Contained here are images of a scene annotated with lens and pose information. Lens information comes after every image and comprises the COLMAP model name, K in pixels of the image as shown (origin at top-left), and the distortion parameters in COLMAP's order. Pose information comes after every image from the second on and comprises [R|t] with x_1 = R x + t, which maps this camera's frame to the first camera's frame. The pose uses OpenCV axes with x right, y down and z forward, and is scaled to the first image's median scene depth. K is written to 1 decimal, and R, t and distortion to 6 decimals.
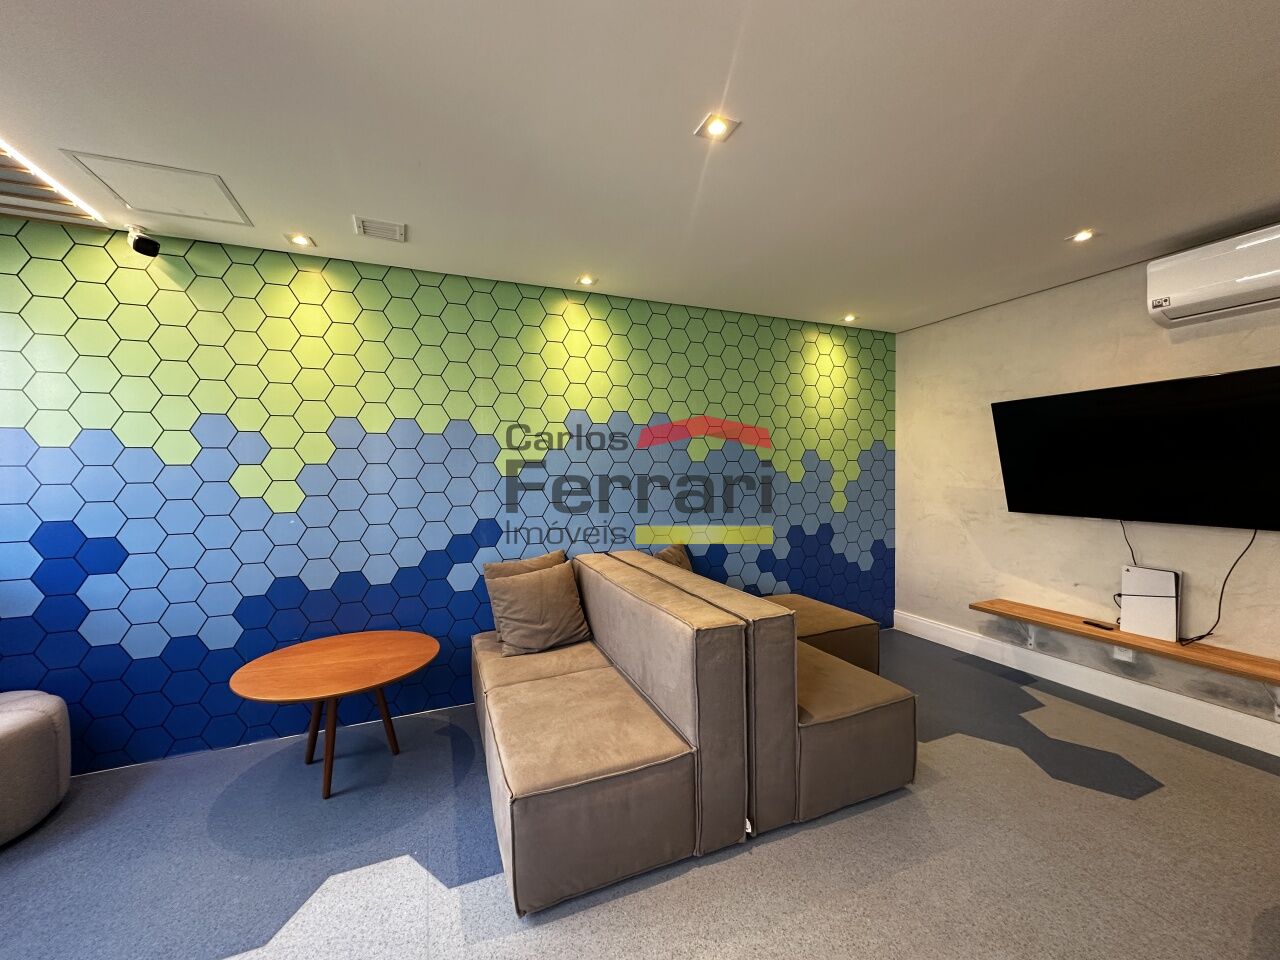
lens RADIAL K [[508.7, 0, 638.7], [0, 508.7, 479.8], [0, 0, 1]] dist [0.002145, -0.000455]
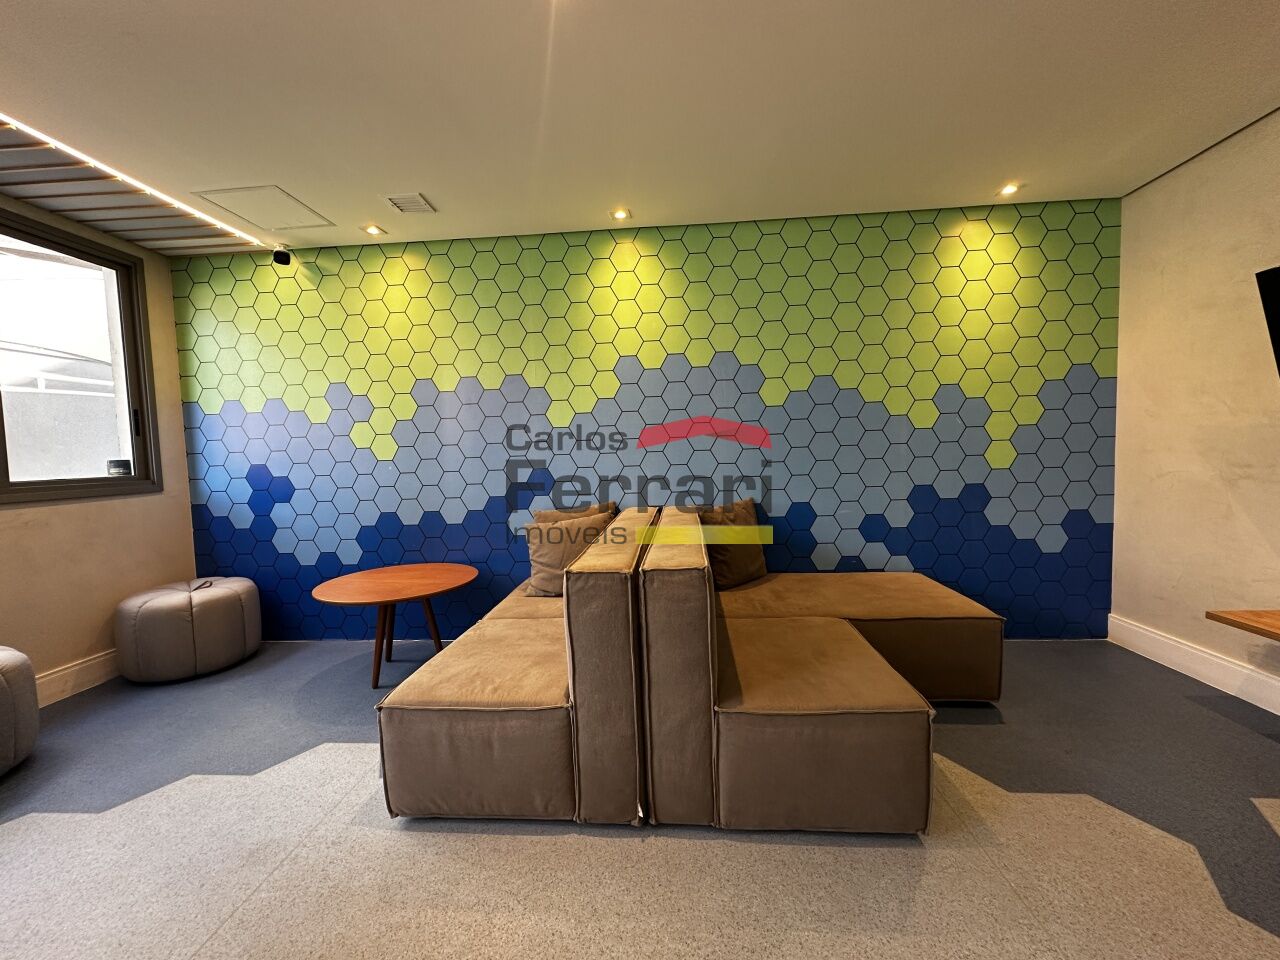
lens RADIAL K [[508.7, 0, 641.1], [0, 508.7, 479.6], [0, 0, 1]] dist [0.002145, -0.000455]
pose [[0.889232, 0.009308, -0.457362, 0.397544], [0.011774, 0.998996, 0.043223, 0.061854], [0.457305, -0.043820, 0.888230, 0.178388]]
